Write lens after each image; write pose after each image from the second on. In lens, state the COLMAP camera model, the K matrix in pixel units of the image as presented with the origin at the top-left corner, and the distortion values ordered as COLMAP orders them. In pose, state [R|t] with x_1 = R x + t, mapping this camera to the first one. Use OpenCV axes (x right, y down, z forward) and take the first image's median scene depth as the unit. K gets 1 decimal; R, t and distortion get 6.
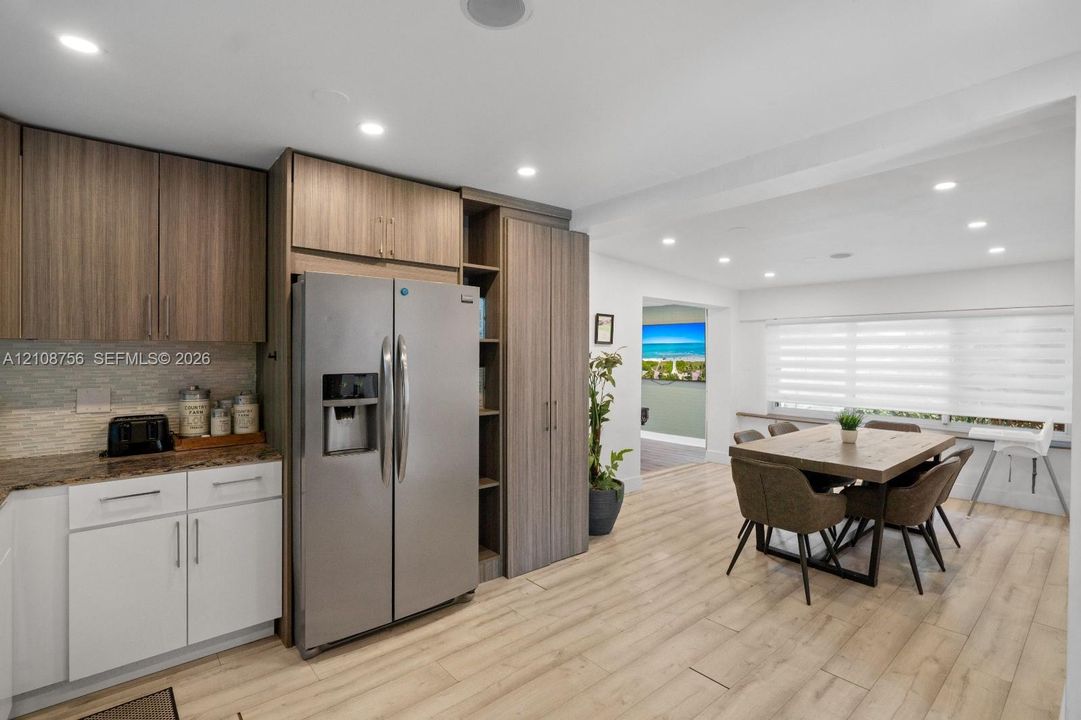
lens RADIAL K [[500.4, 0, 540.2], [0, 500.4, 357.4], [0, 0, 1]] dist [-0.005213, -0.000047]
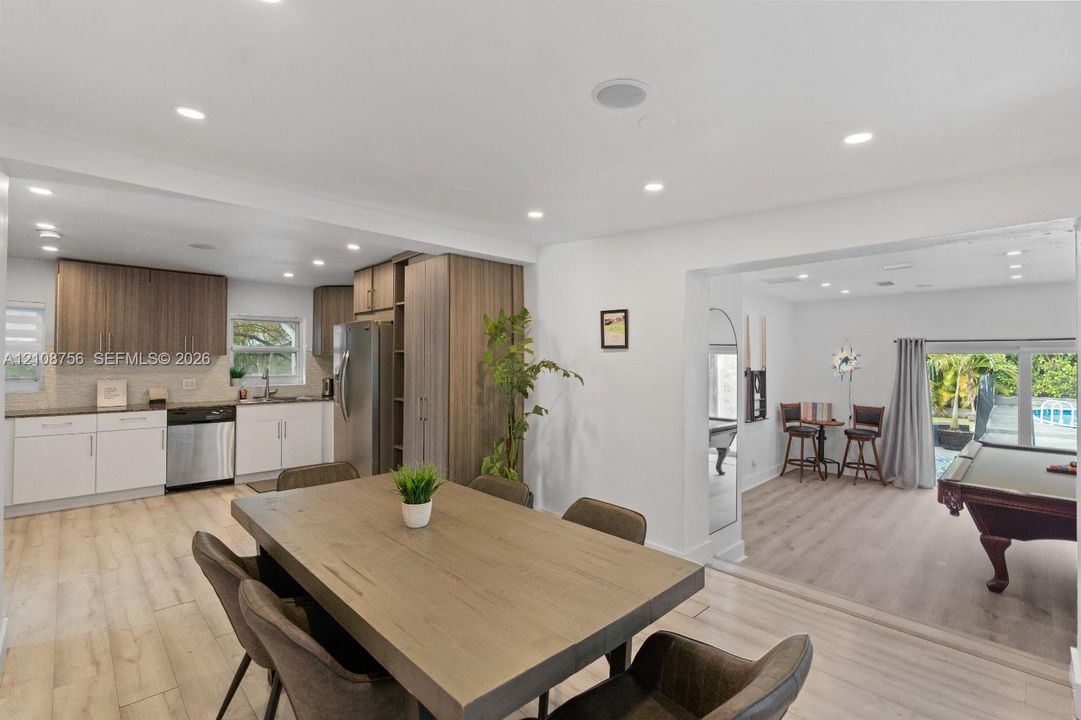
lens RADIAL K [[500.4, 0, 558.5], [0, 500.4, 360.9], [0, 0, 1]] dist [-0.005213, -0.000047]
pose [[0.065504, -0.005353, -0.997838, 1.791114], [-0.014639, 0.999873, -0.006325, -0.003369], [0.997745, 0.015022, 0.065418, 1.722834]]
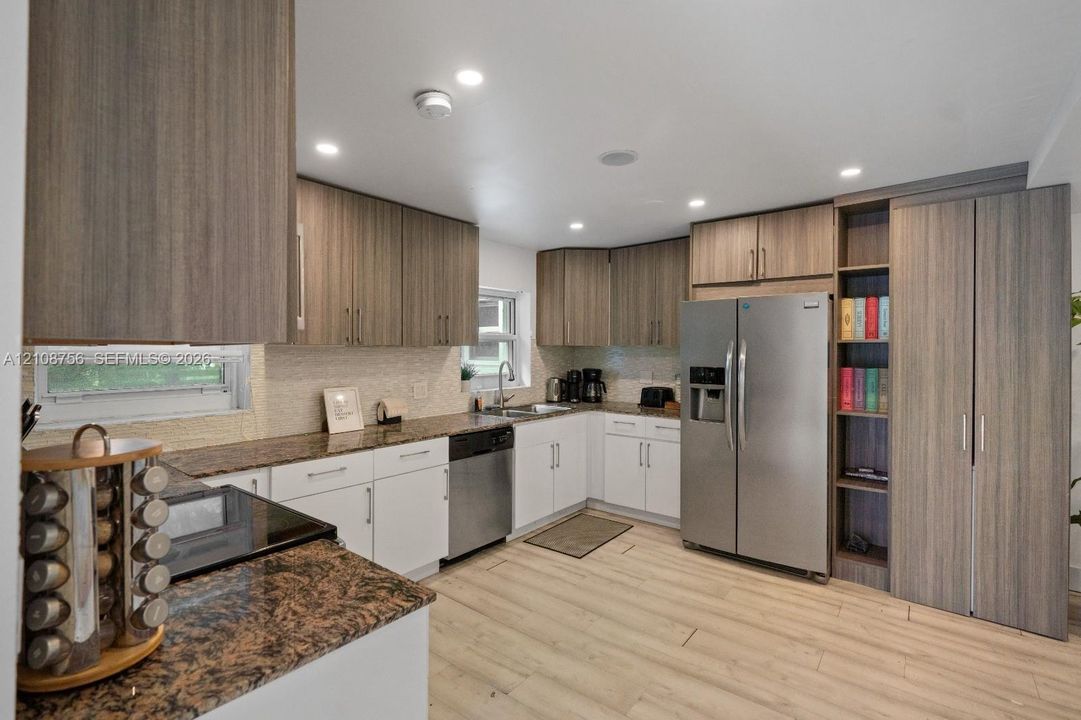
lens RADIAL K [[500.4, 0, 540.7], [0, 500.4, 358.1], [0, 0, 1]] dist [-0.005213, -0.000047]
pose [[0.196867, 0.013746, -0.980334, 0.915452], [-0.012336, 0.999857, 0.011542, -0.005045], [0.980353, 0.009821, 0.197009, 0.219617]]
